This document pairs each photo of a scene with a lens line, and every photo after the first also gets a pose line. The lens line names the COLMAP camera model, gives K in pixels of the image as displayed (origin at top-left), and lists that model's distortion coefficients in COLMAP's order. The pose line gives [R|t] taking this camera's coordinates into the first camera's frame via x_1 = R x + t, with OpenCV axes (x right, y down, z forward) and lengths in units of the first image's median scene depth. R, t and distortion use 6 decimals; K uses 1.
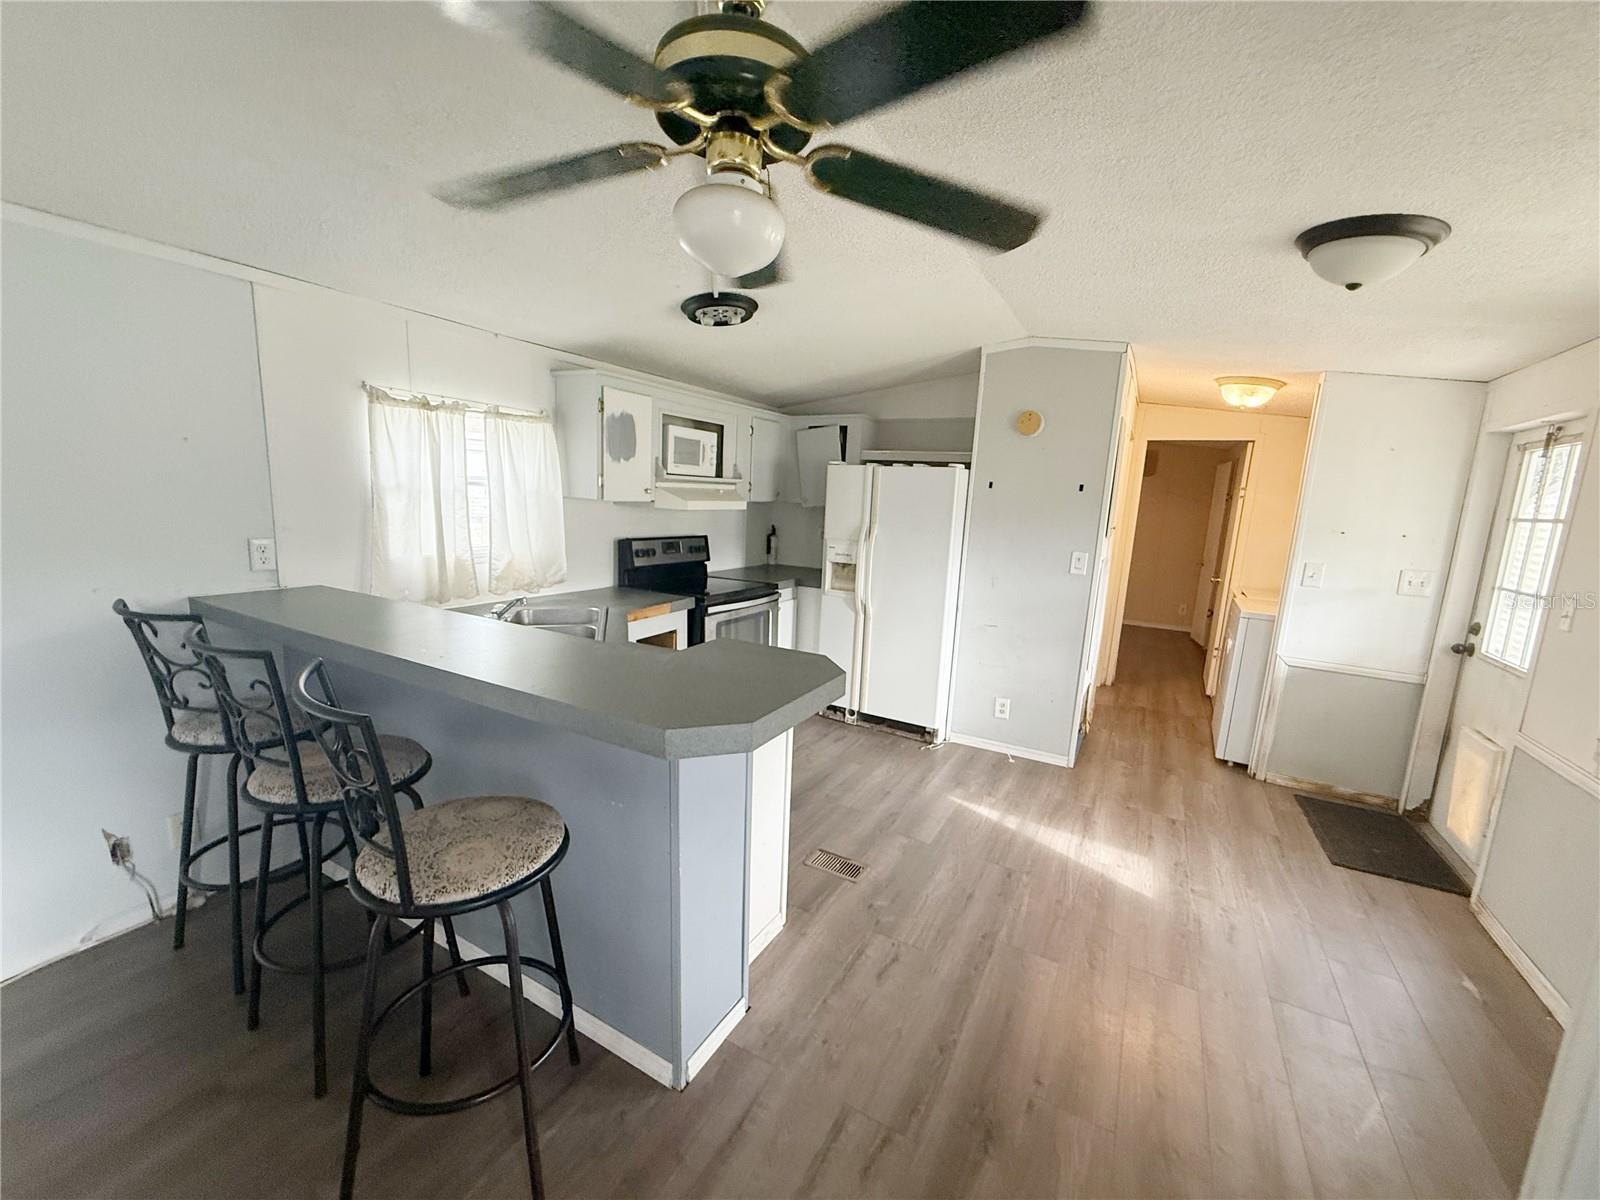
lens RADIAL K [[637.1, 0, 791.5], [0, 637.1, 607.4], [0, 0, 1]] dist [0.002230, -0.000535]
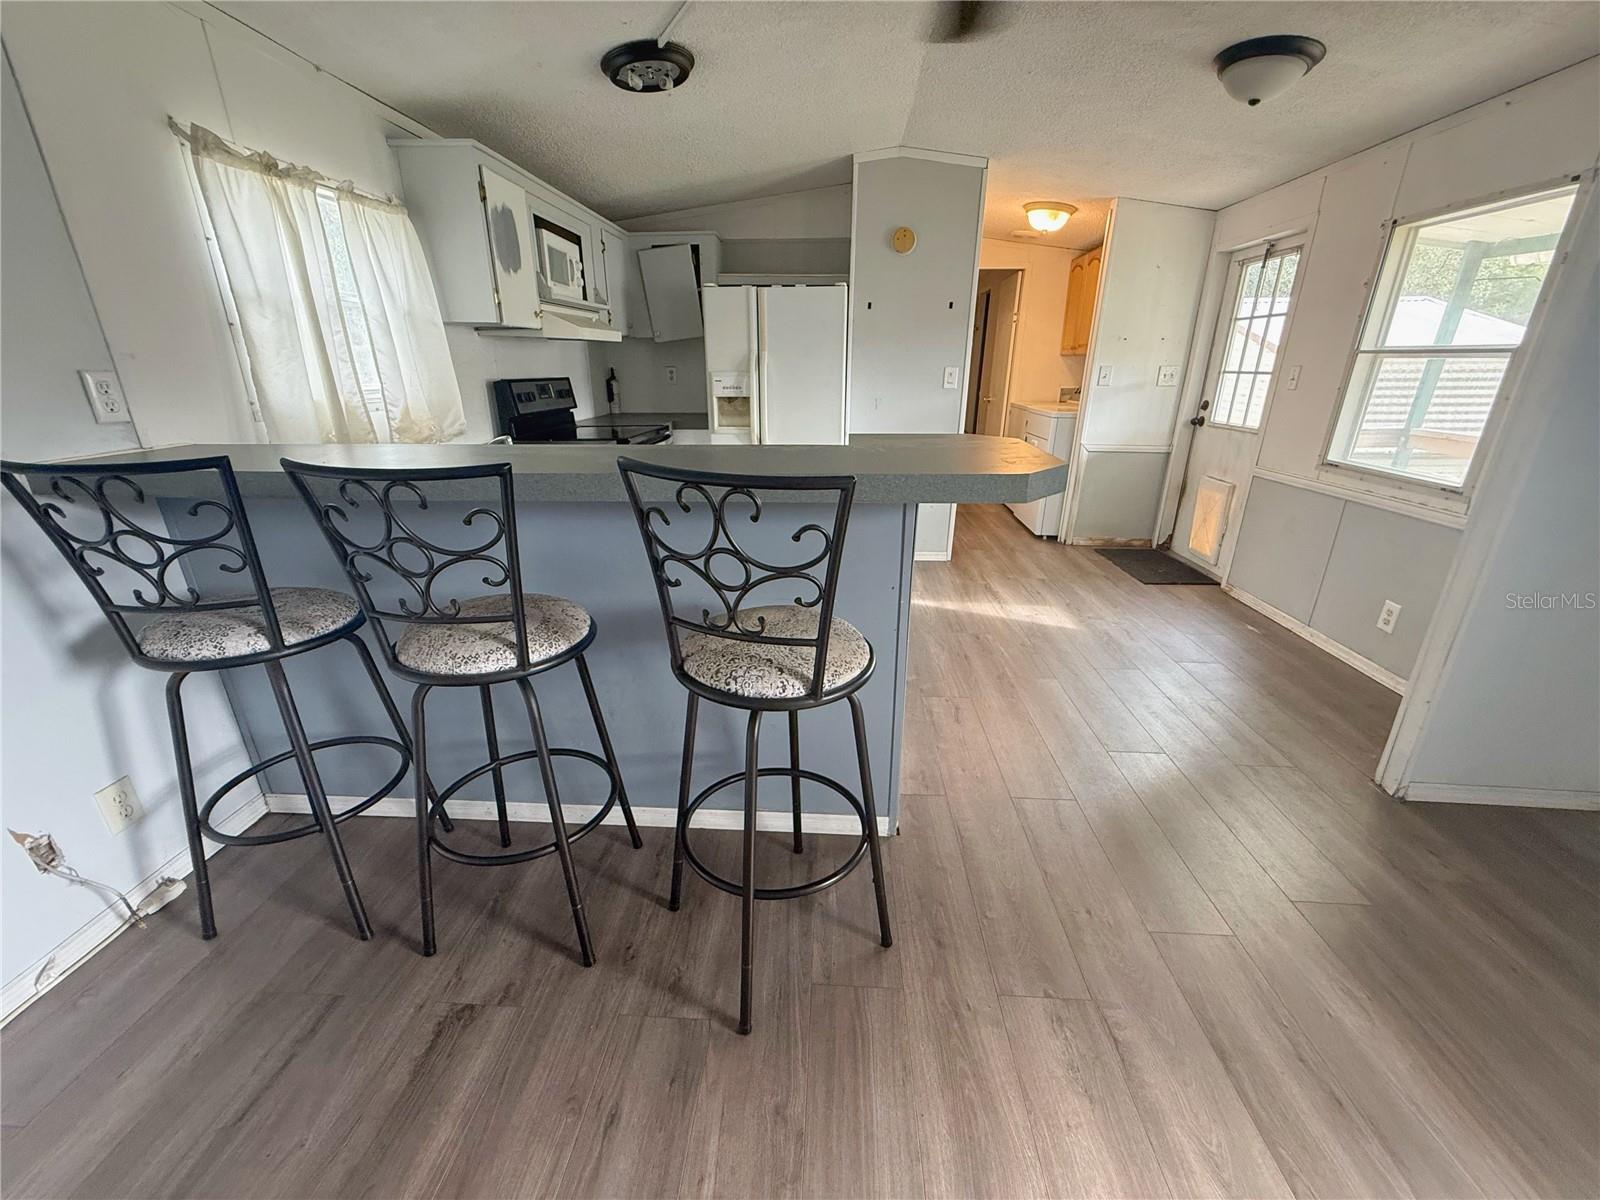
lens RADIAL K [[637.1, 0, 791.5], [0, 637.1, 607.4], [0, 0, 1]] dist [0.002230, -0.000535]
pose [[0.898459, -0.197356, 0.392201, -0.366724], [0.115135, 0.967924, 0.223309, 0.044130], [-0.423692, -0.155478, 0.892363, 0.062875]]
